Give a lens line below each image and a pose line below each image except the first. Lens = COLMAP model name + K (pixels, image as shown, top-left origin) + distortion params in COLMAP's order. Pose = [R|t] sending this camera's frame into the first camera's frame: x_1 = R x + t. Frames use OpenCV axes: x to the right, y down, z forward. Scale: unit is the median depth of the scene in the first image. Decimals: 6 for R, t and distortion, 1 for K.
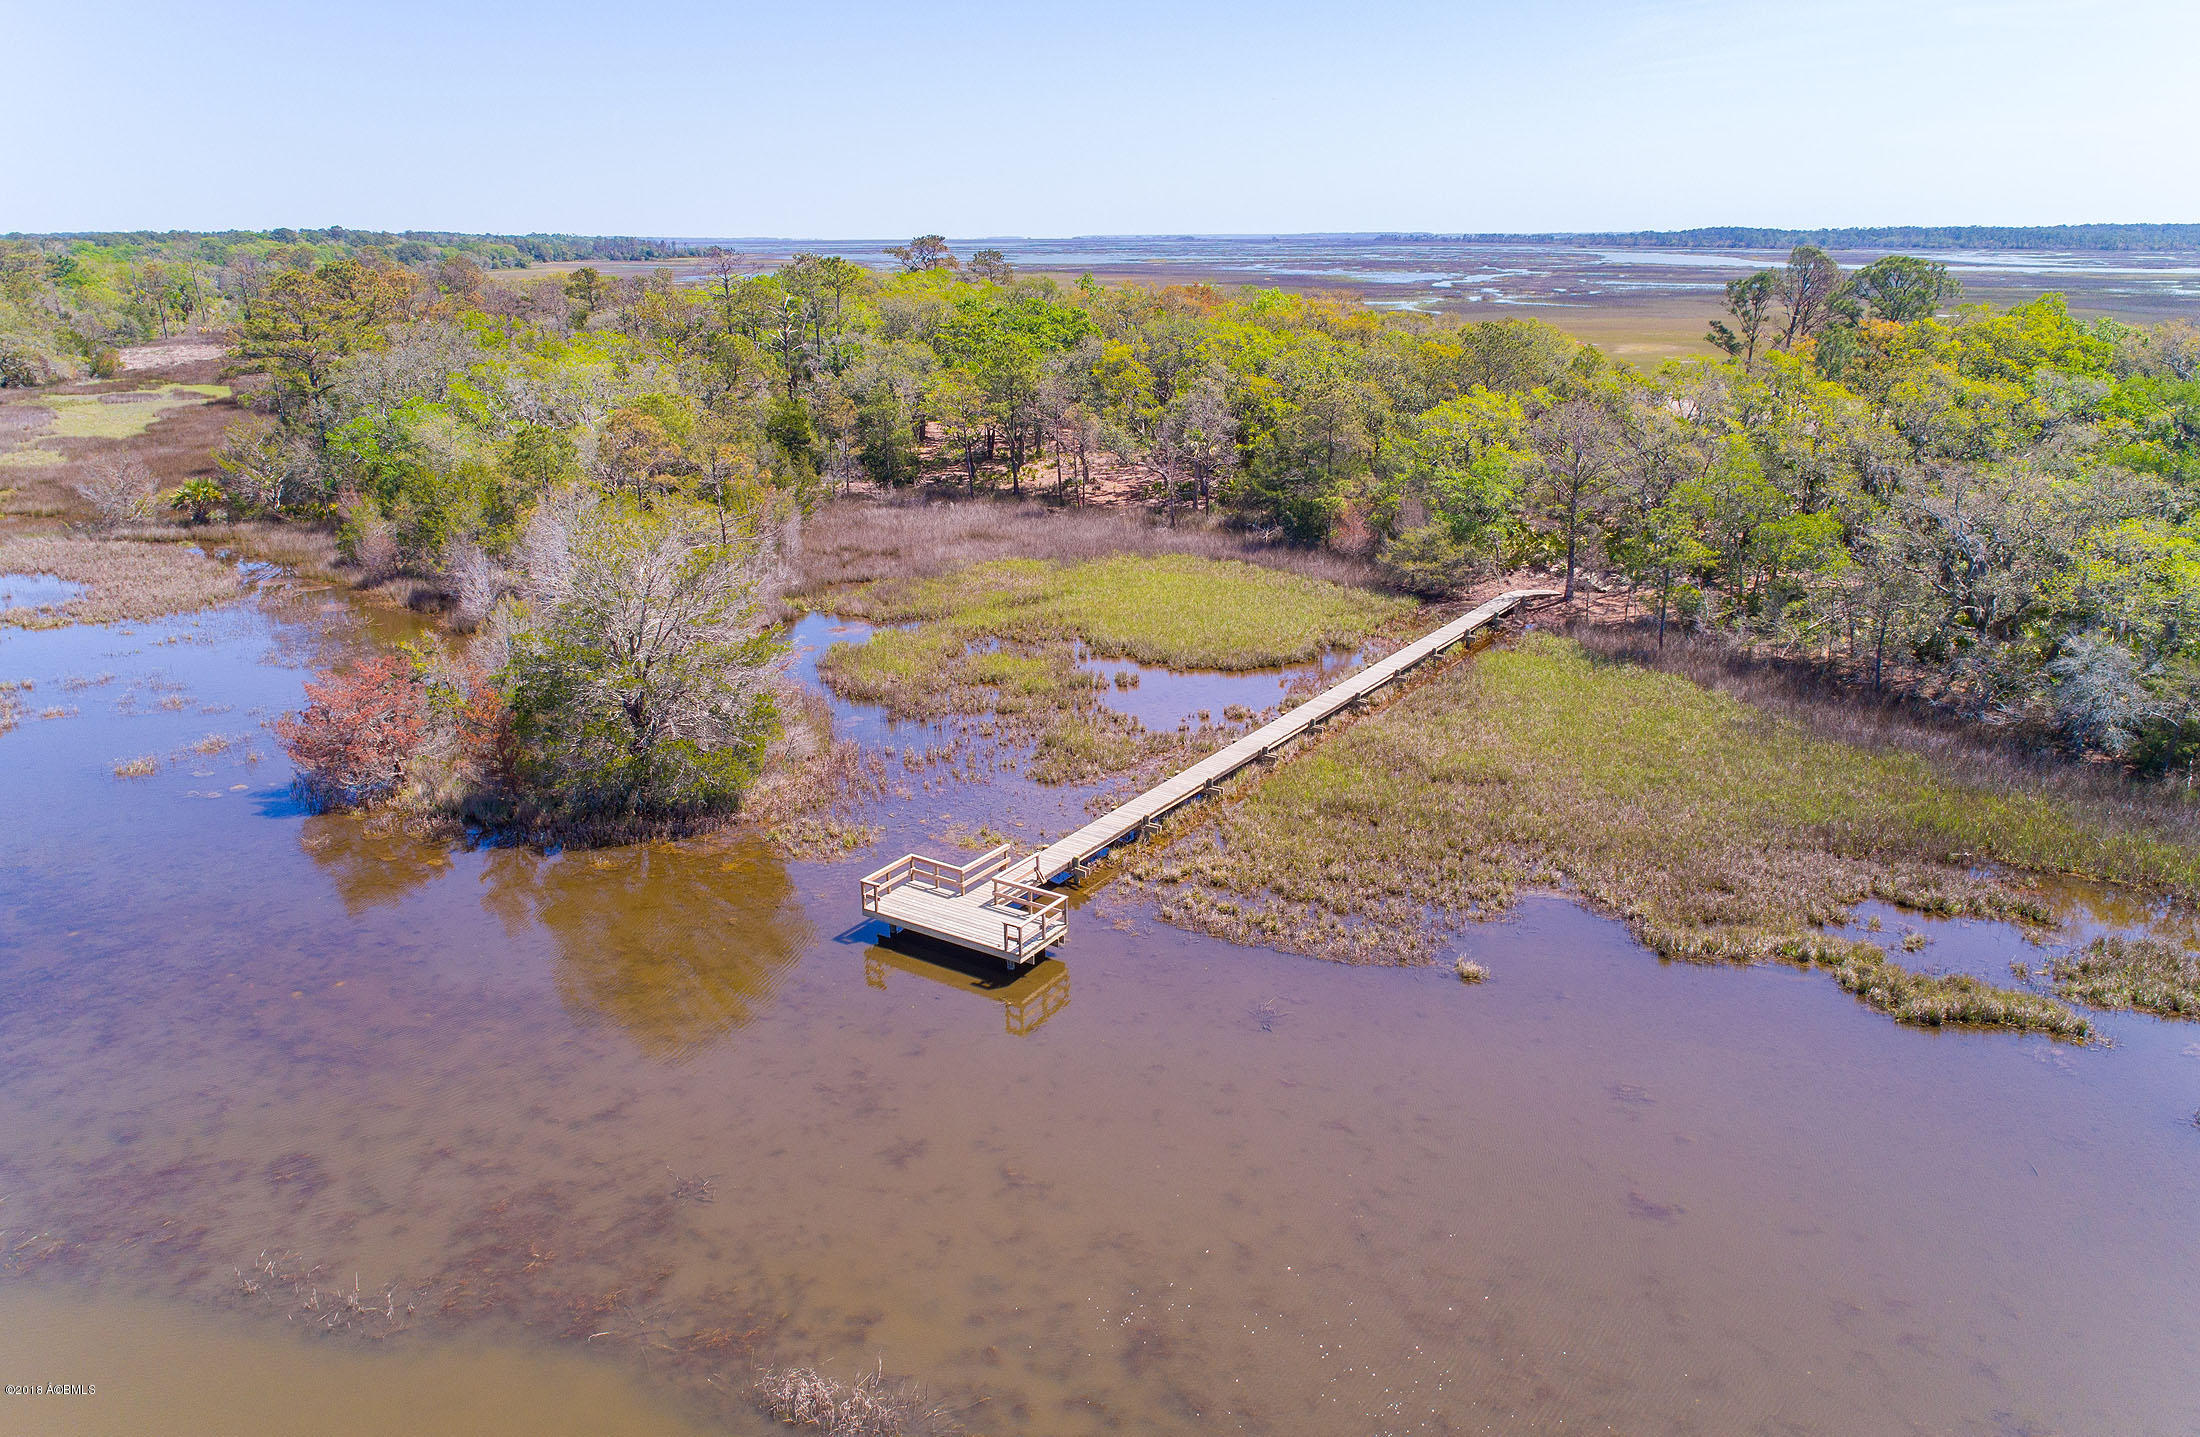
lens RADIAL K [[1502.6, 0, 1100.0], [0, 1502.6, 718.5], [0, 0, 1]] dist [-0.001691, 0.004793]
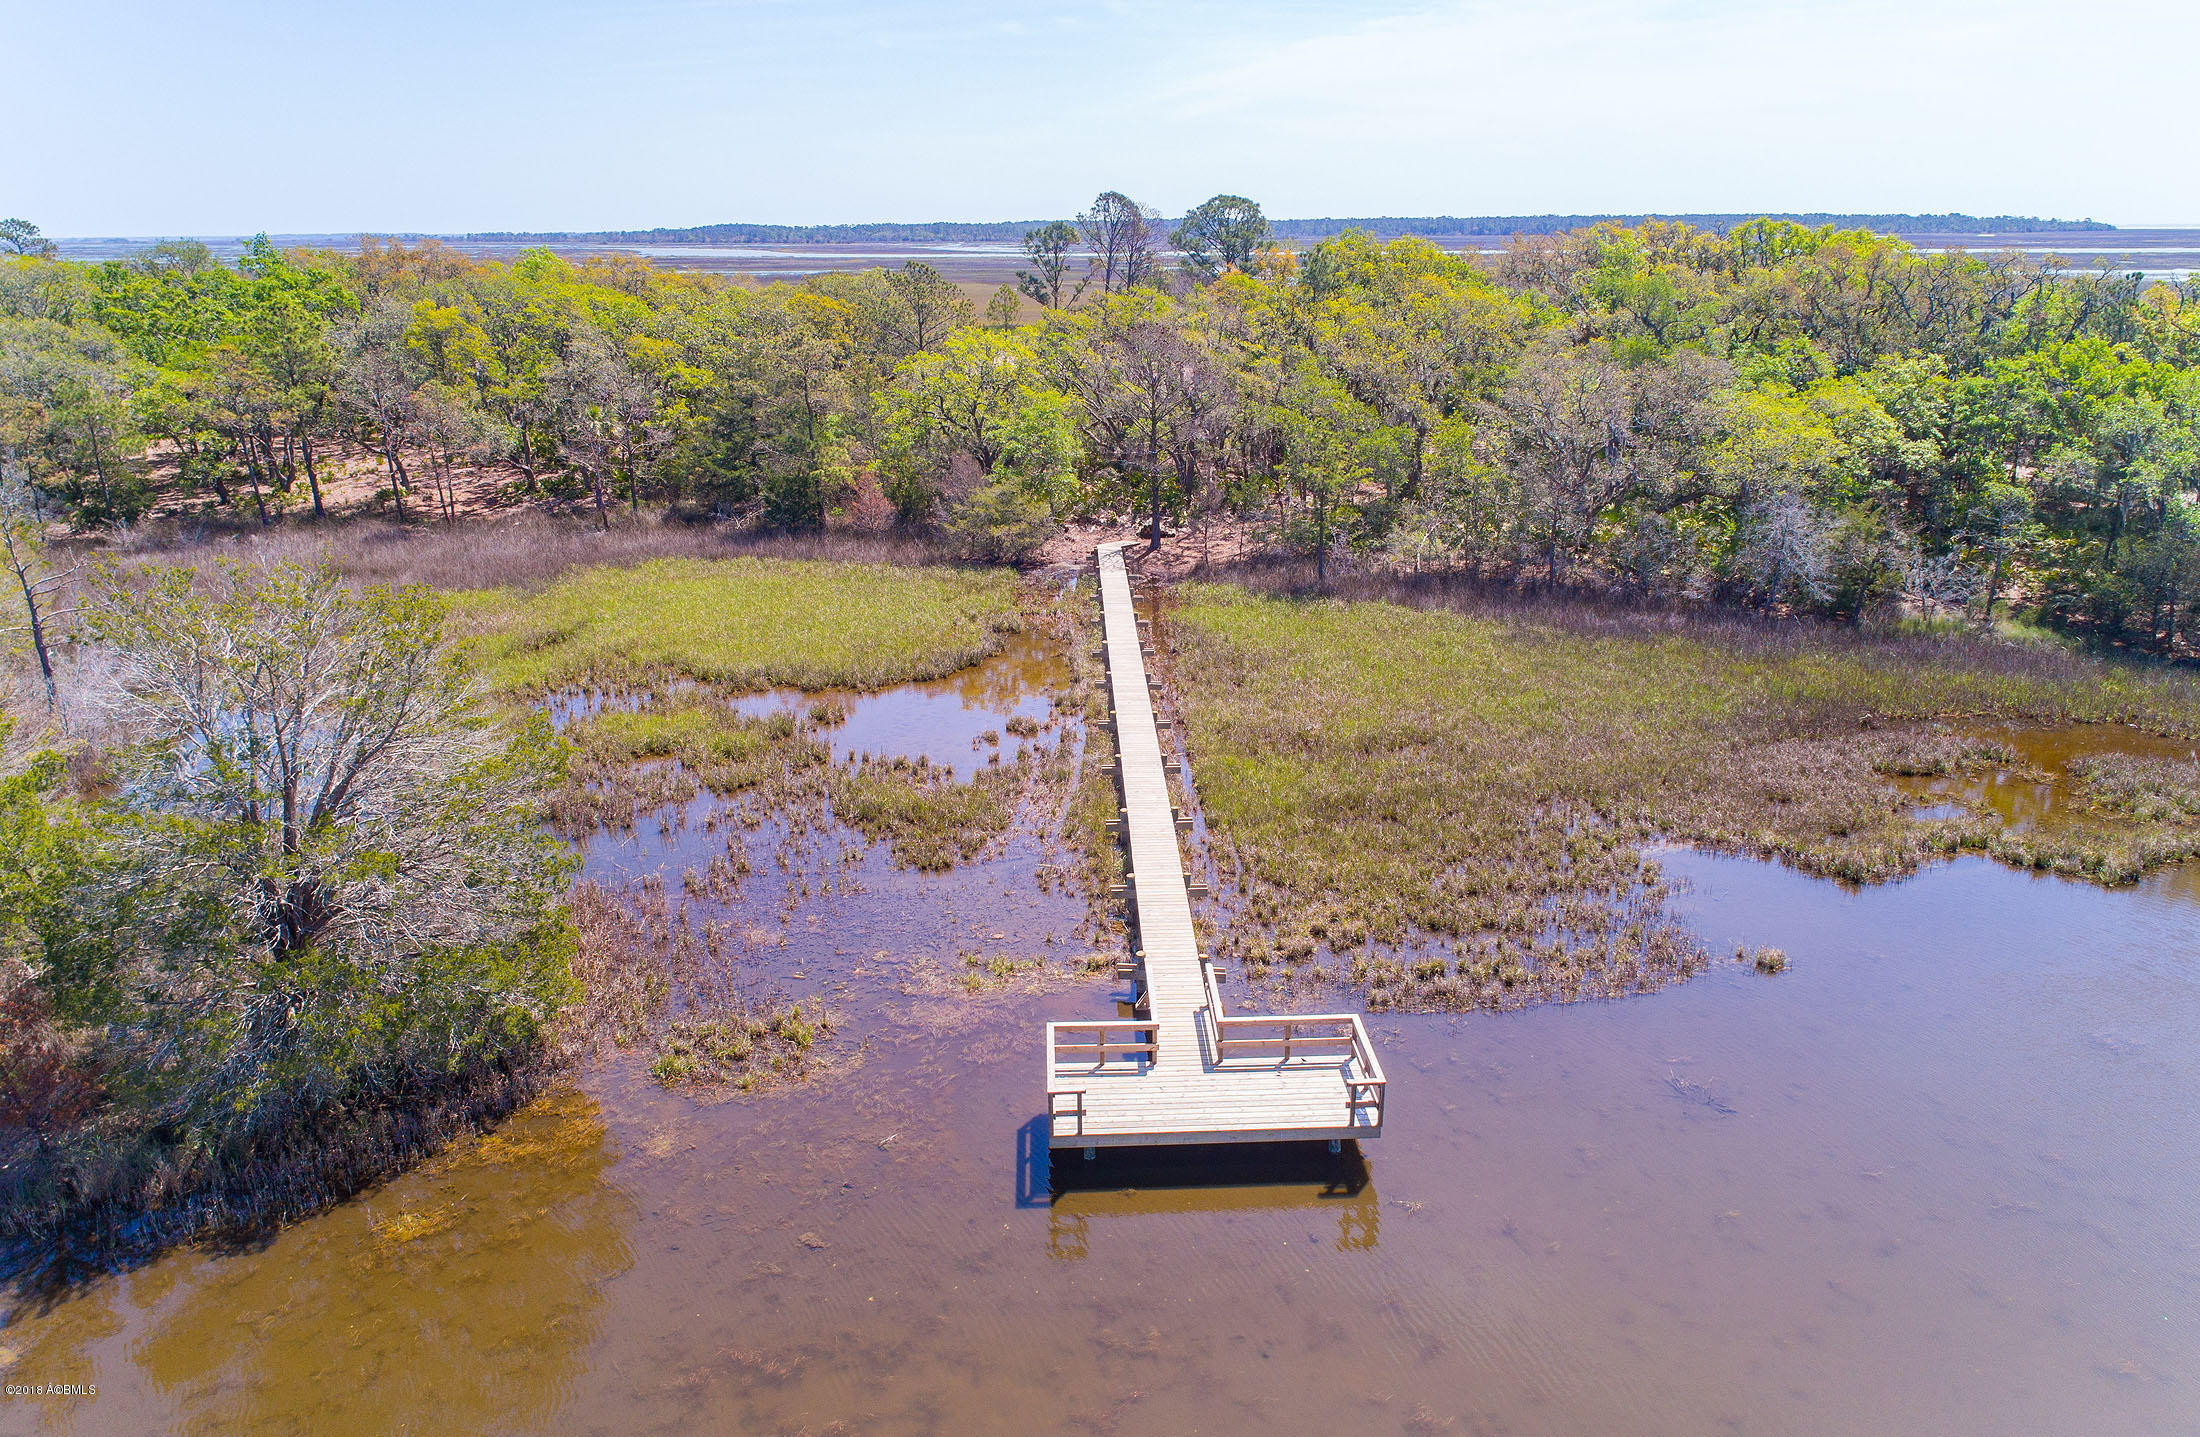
lens RADIAL K [[1502.6, 0, 1100.0], [0, 1502.6, 718.5], [0, 0, 1]] dist [-0.001691, 0.004793]
pose [[0.814027, -0.184000, 0.550912, -0.173606], [0.184599, 0.981275, 0.054974, -0.024776], [-0.550711, 0.056947, 0.832751, 0.197199]]
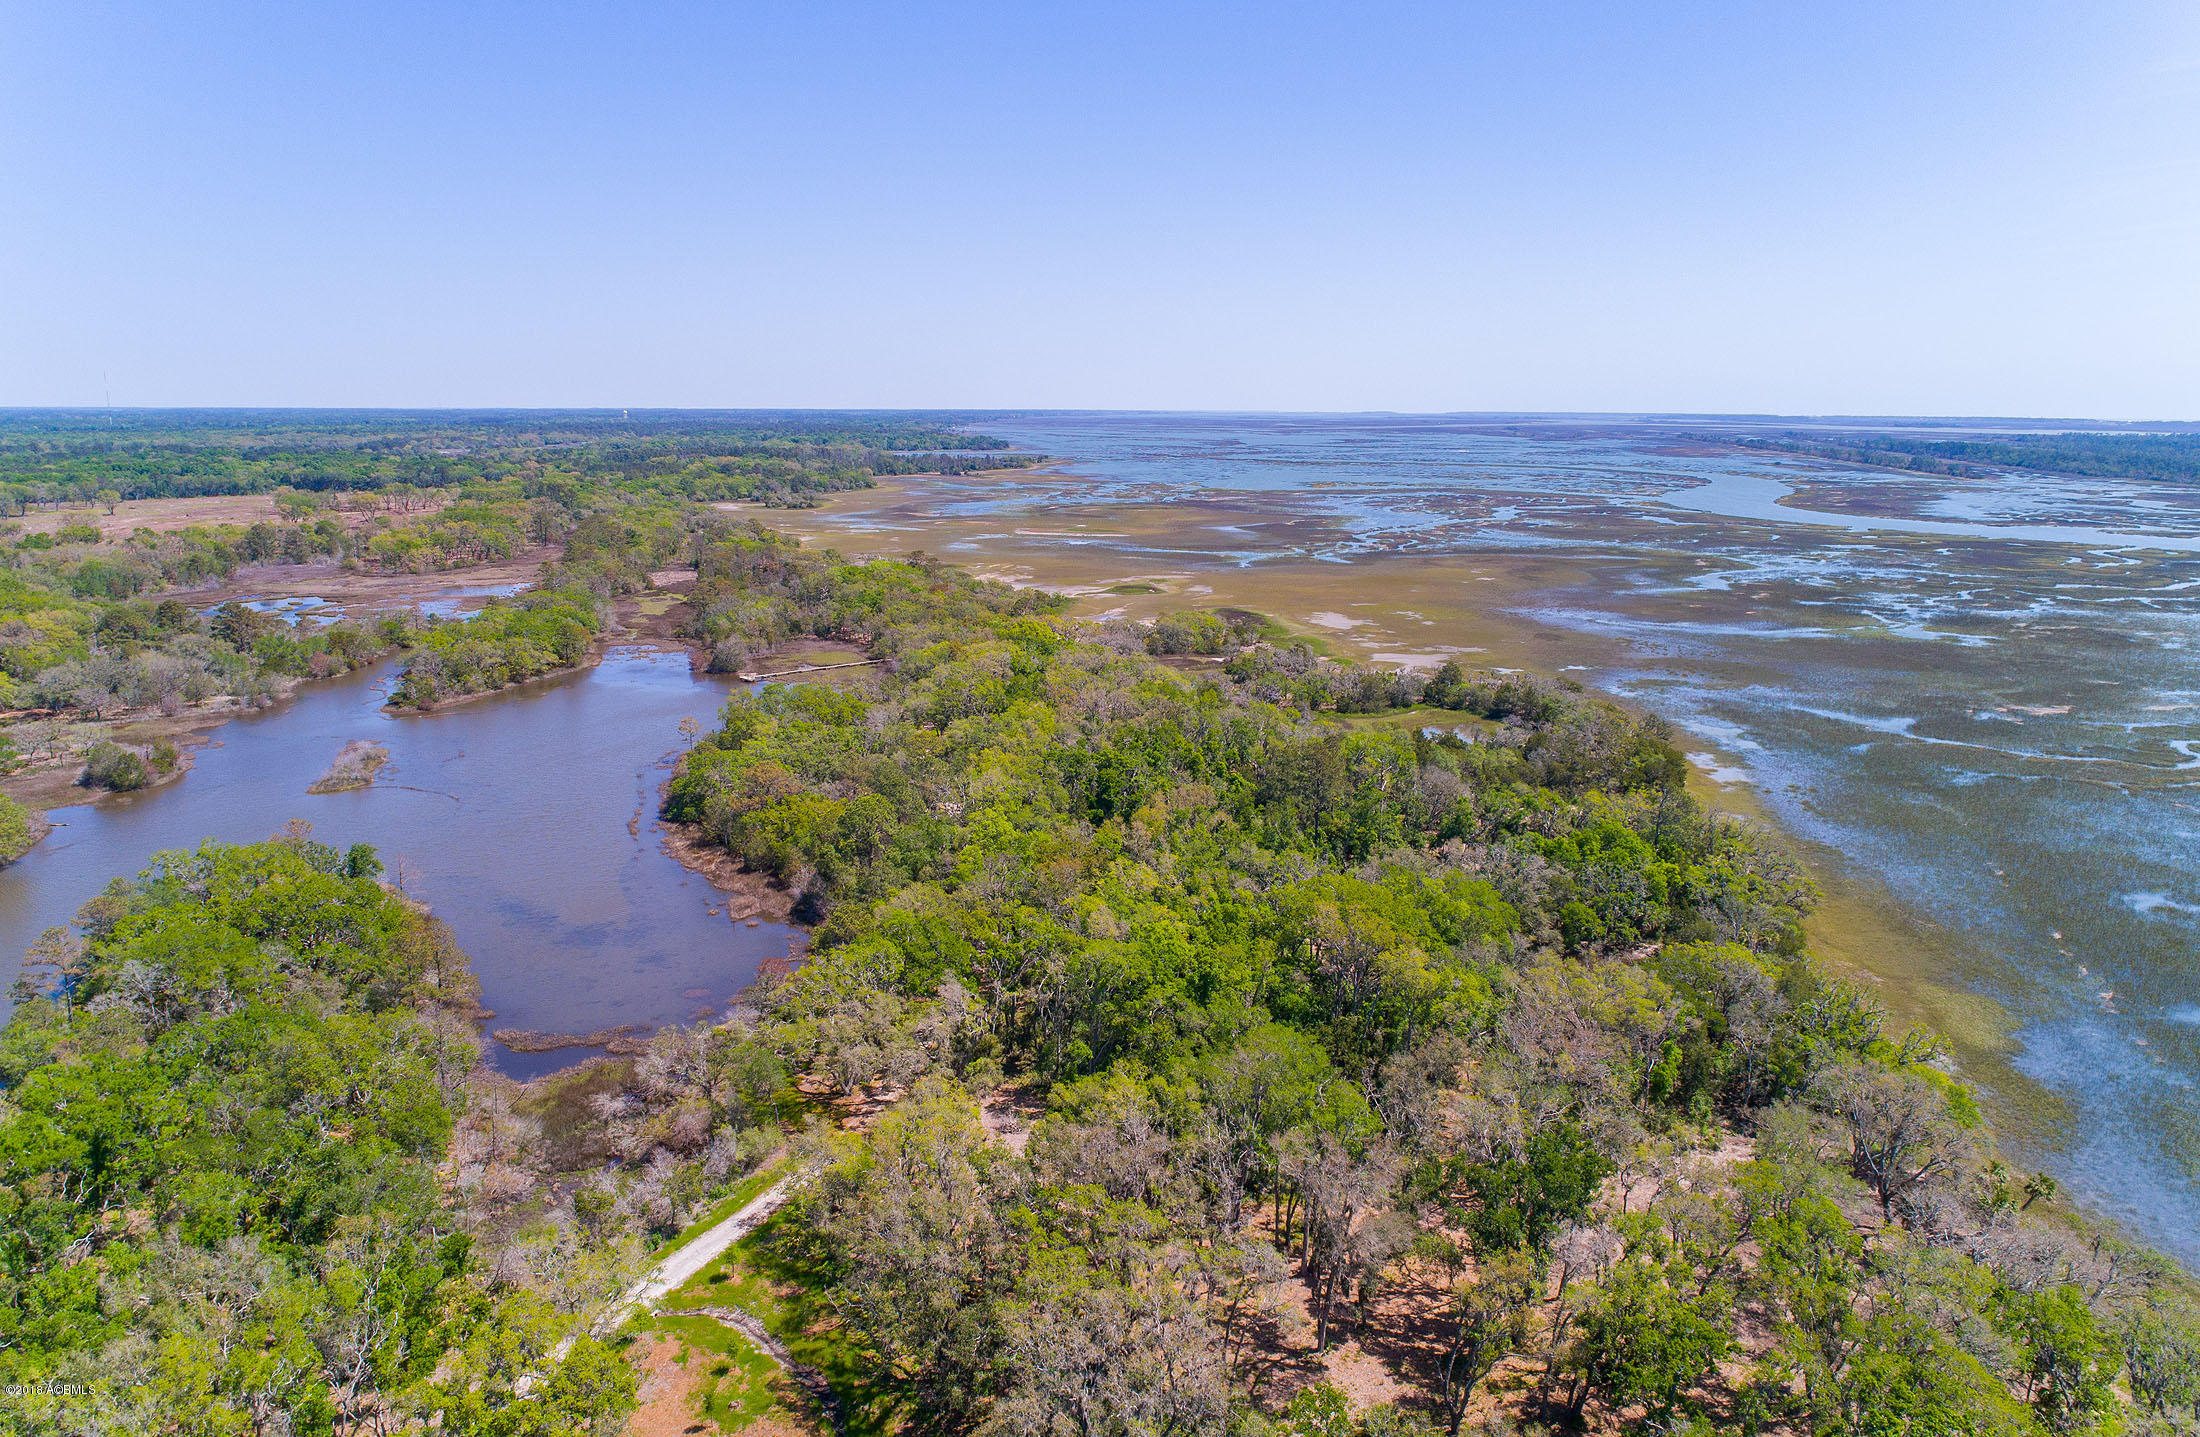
lens RADIAL K [[1502.6, 0, 1100.0], [0, 1502.6, 718.5], [0, 0, 1]] dist [-0.001691, 0.004793]
pose [[0.968988, 0.053397, -0.241270, 1.920467], [-0.077408, 0.992824, -0.091156, 0.472038], [0.234671, 0.107006, 0.966167, -3.371014]]
